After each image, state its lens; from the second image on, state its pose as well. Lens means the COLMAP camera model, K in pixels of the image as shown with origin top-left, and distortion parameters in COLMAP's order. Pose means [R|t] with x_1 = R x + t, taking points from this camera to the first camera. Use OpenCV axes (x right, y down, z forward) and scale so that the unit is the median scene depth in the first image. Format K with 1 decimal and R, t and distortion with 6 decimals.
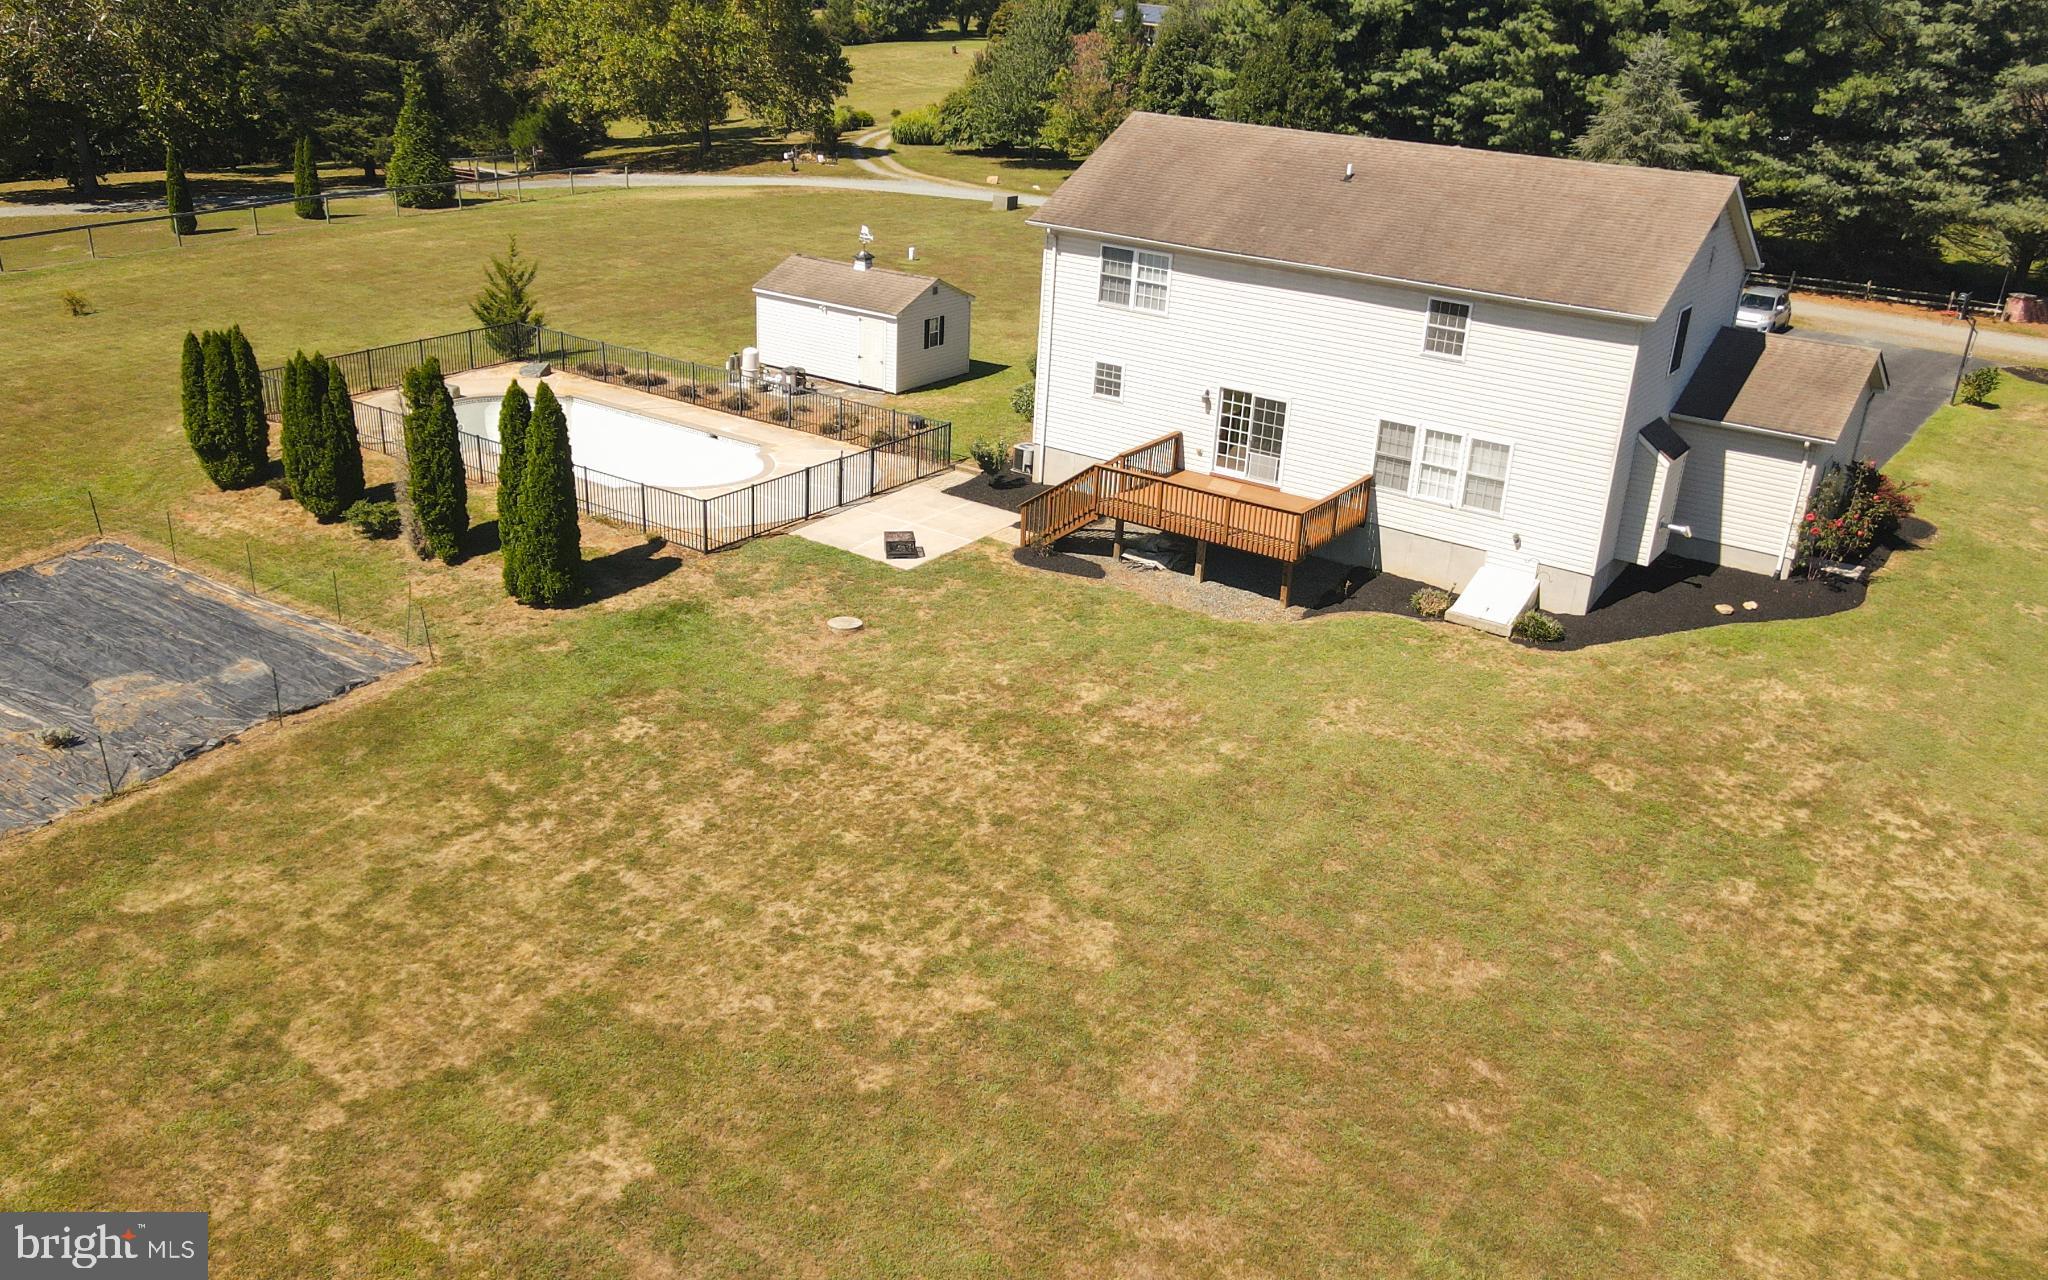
lens RADIAL K [[1617.0, 0, 942.6], [0, 1617.0, 637.4], [0, 0, 1]] dist [0.000191, 0.032220]
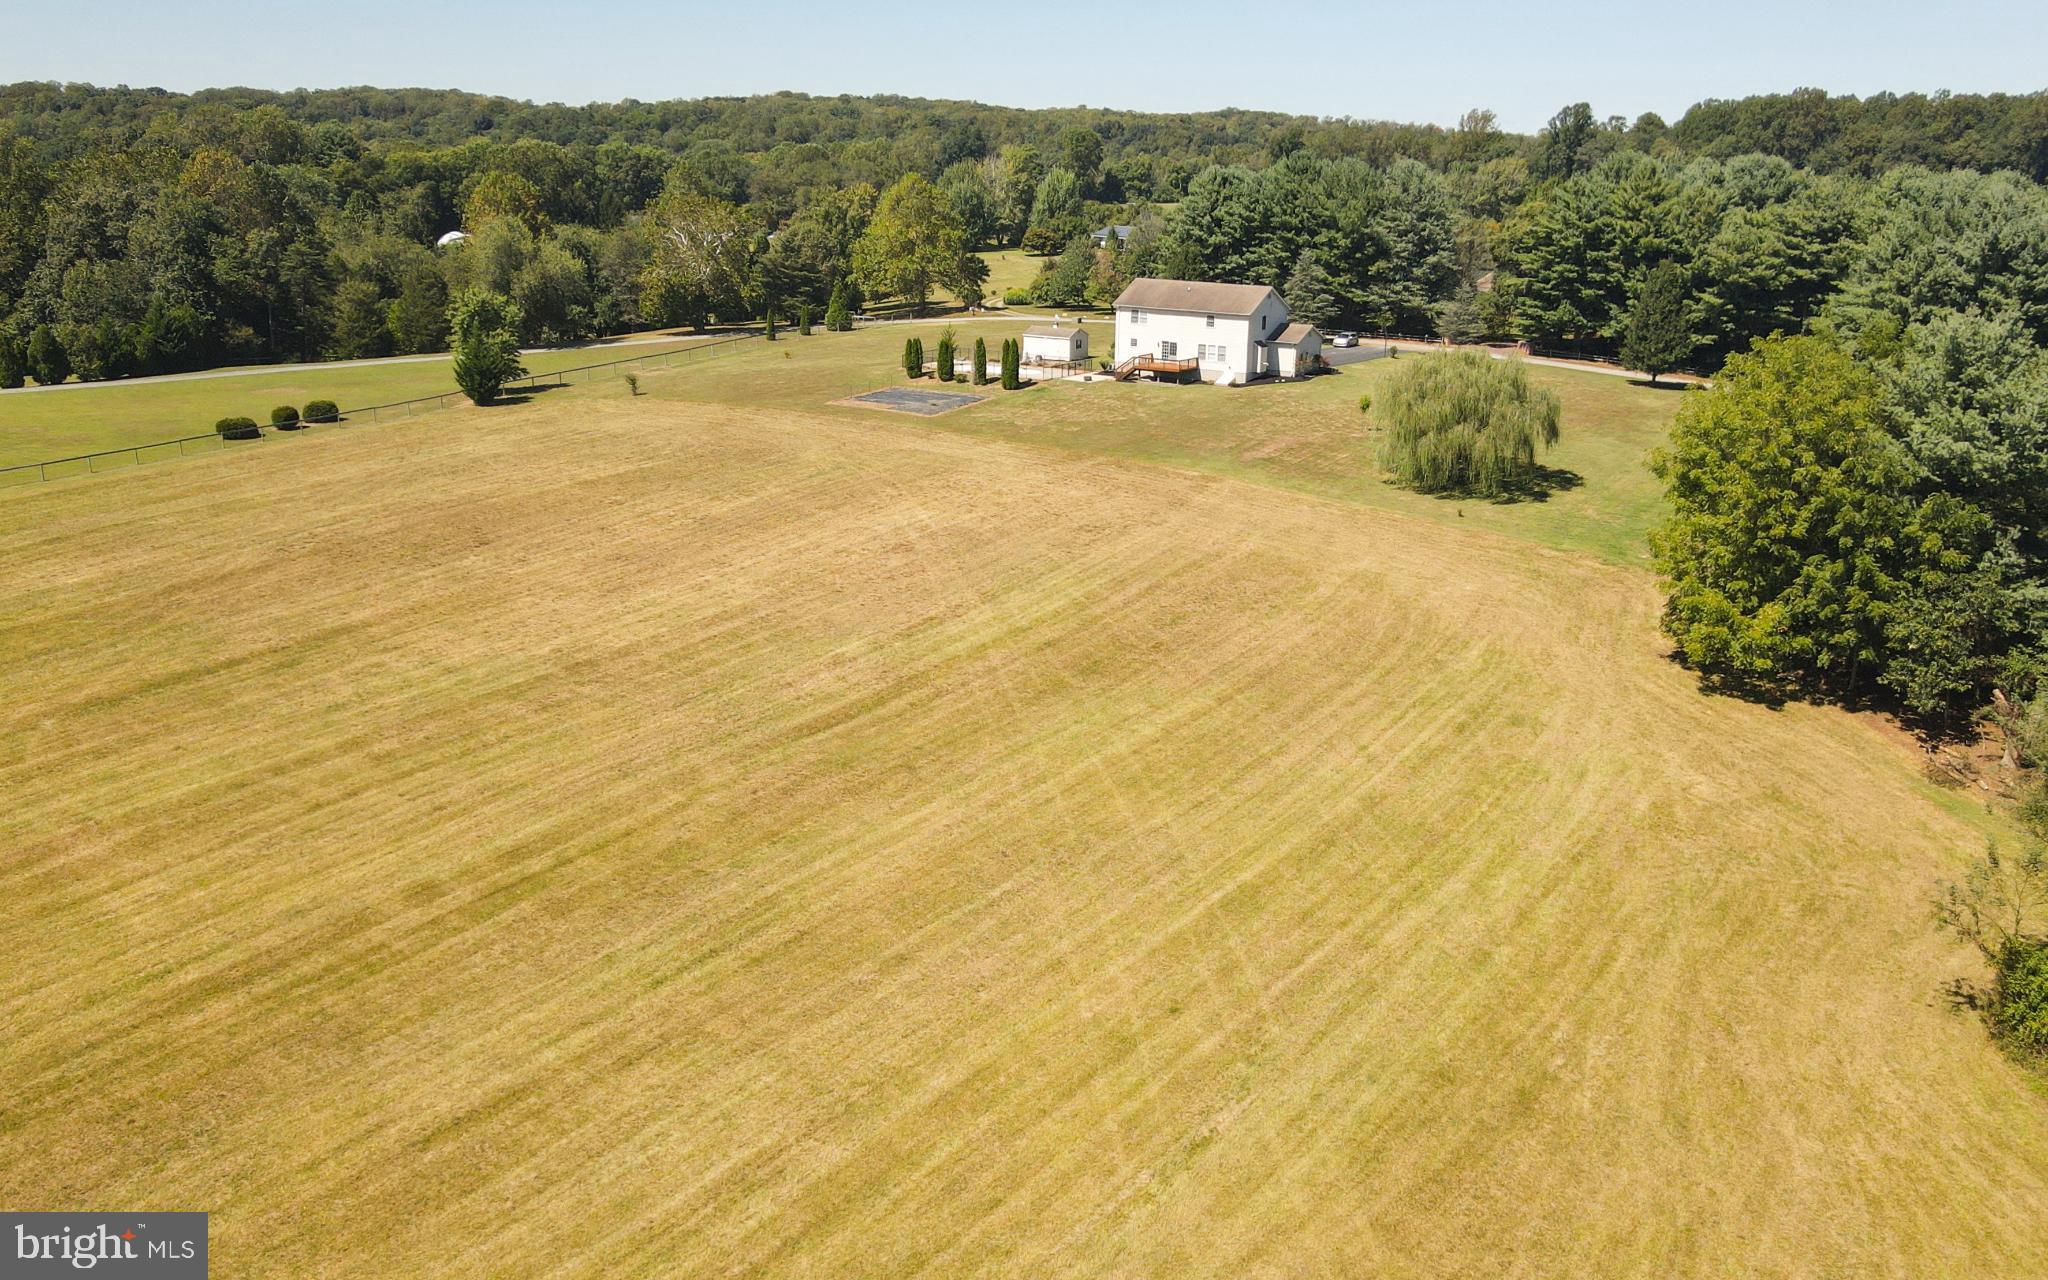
lens RADIAL K [[1617.0, 0, 942.6], [0, 1617.0, 637.4], [0, 0, 1]] dist [0.000191, 0.032220]
pose [[0.999132, -0.038730, 0.015340, -0.454299], [0.040212, 0.992844, -0.112444, 0.982565], [-0.010876, 0.112963, 0.993540, -2.852402]]
